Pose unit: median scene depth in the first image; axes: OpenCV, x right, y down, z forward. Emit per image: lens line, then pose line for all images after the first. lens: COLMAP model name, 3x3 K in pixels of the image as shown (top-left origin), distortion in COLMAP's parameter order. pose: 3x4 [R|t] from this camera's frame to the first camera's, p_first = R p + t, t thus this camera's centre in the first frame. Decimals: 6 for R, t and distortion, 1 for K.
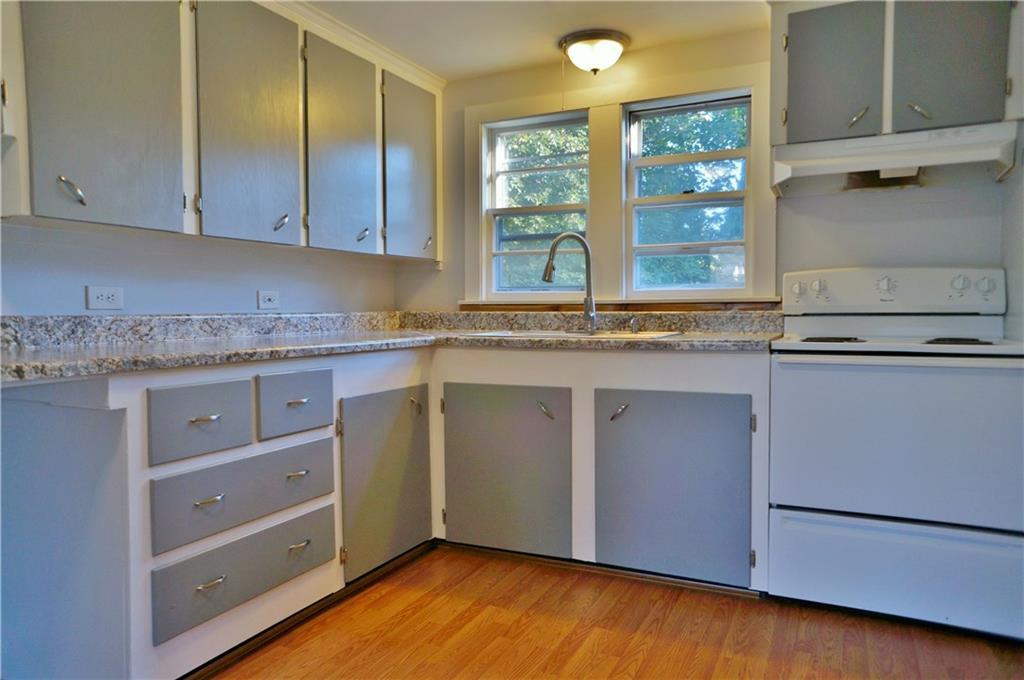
lens RADIAL K [[687.7, 0, 512.0], [0, 687.7, 340.0], [0, 0, 1]] dist [-0.078752, 0.105694]
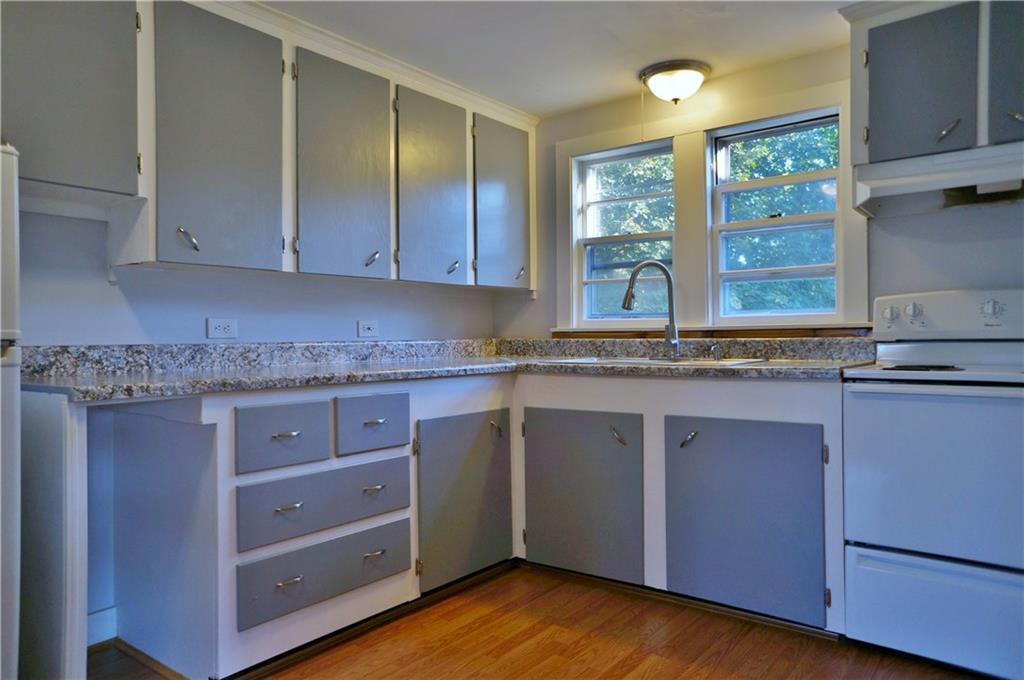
lens RADIAL K [[687.7, 0, 512.0], [0, 687.7, 340.0], [0, 0, 1]] dist [-0.078752, 0.105694]
pose [[0.978857, -0.002789, -0.204529, 0.104956], [-0.004841, 0.999311, -0.036796, -0.001600], [0.204490, 0.037009, 0.978169, -0.030076]]
